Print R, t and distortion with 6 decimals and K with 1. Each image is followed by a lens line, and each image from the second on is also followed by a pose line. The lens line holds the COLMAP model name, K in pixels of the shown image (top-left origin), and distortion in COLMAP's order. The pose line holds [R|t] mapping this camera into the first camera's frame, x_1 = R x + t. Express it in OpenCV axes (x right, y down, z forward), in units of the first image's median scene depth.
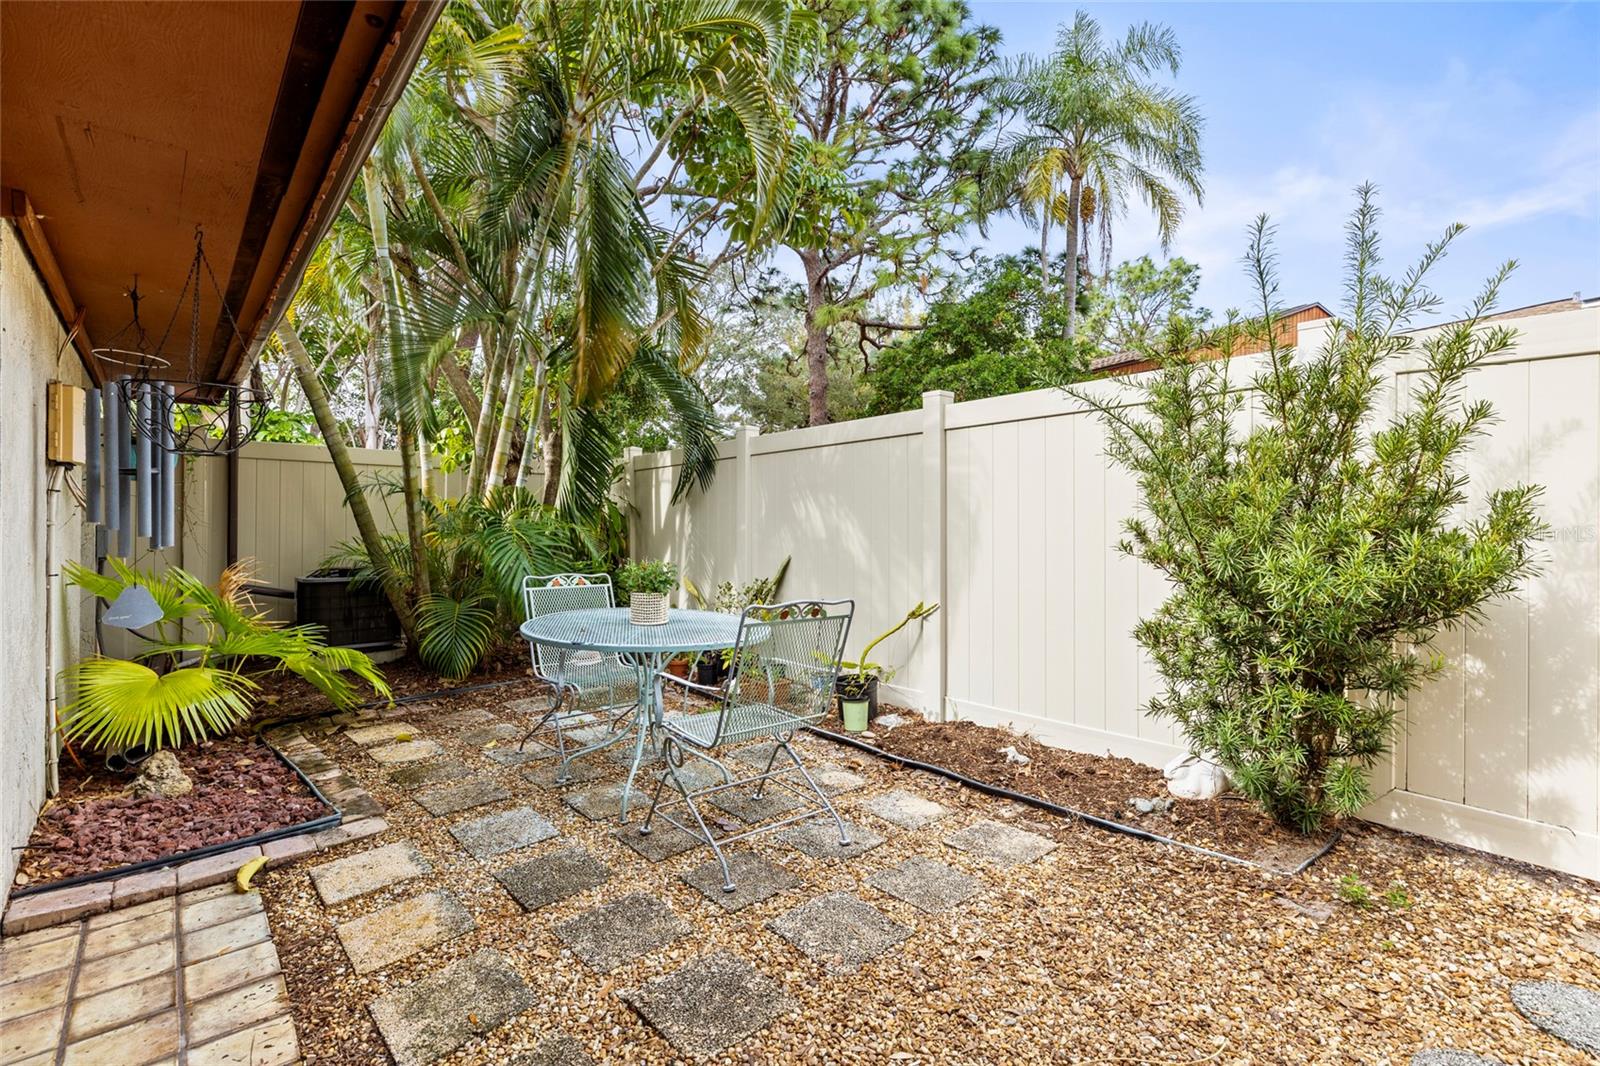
lens RADIAL K [[716.7, 0, 795.9], [0, 716.7, 526.4], [0, 0, 1]] dist [0.002941, 0.000751]
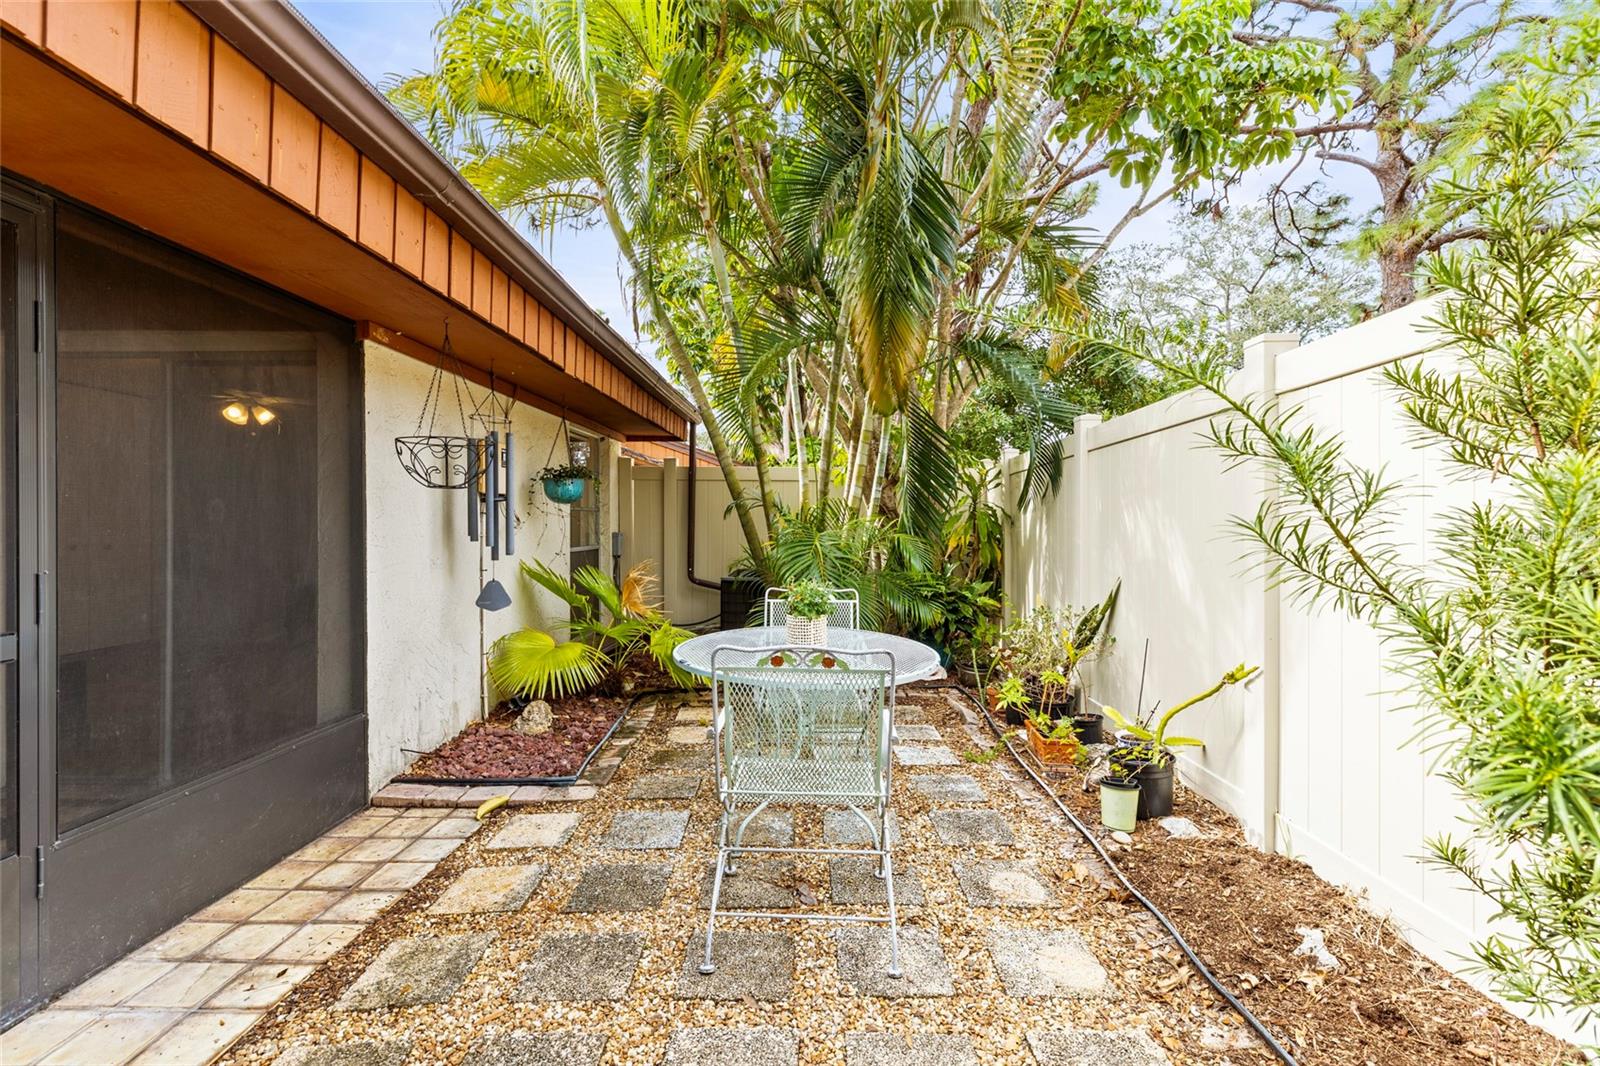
lens RADIAL K [[716.7, 0, 805.4], [0, 716.7, 533.7], [0, 0, 1]] dist [0.002941, 0.000751]
pose [[0.747781, 0.009089, -0.663884, 0.457240], [-0.003956, 0.999950, 0.009235, -0.023283], [0.663934, -0.004279, 0.747779, 0.351678]]
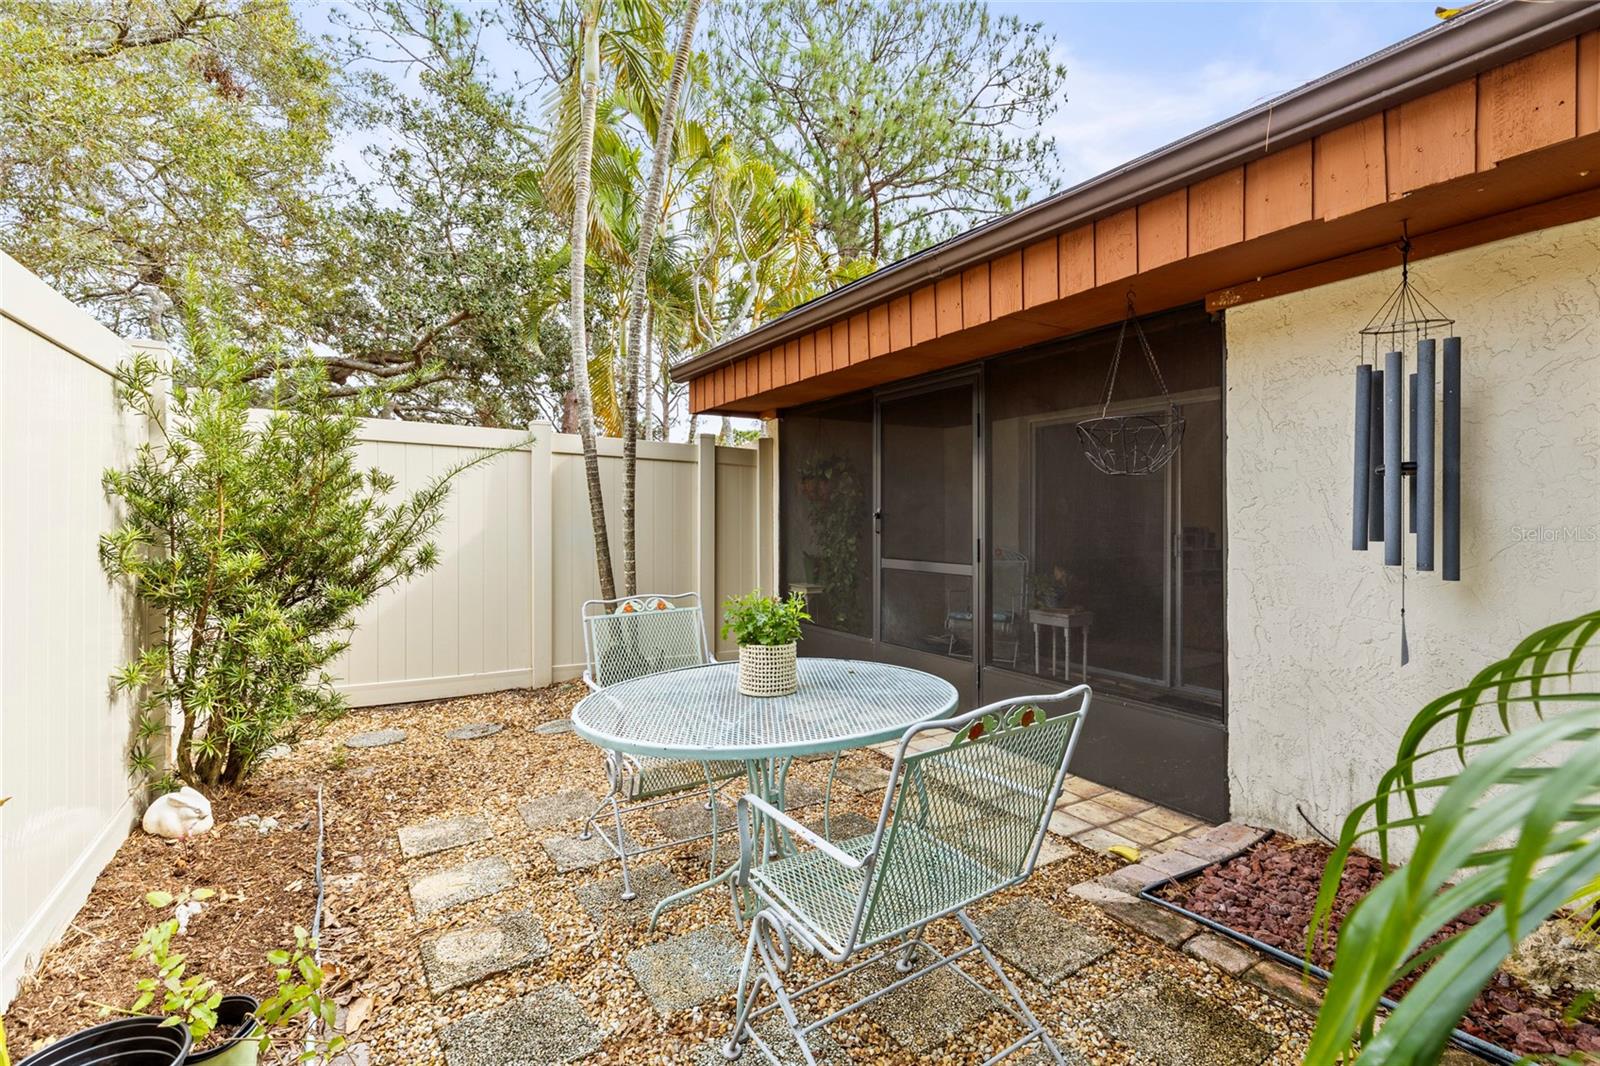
lens RADIAL K [[716.7, 0, 802.9], [0, 716.7, 524.7], [0, 0, 1]] dist [0.002941, 0.000751]
pose [[-0.987582, -0.002454, 0.157087, -0.387422], [-0.001296, 0.999971, 0.007471, -0.015929], [-0.157101, 0.007175, -0.987556, 1.849152]]
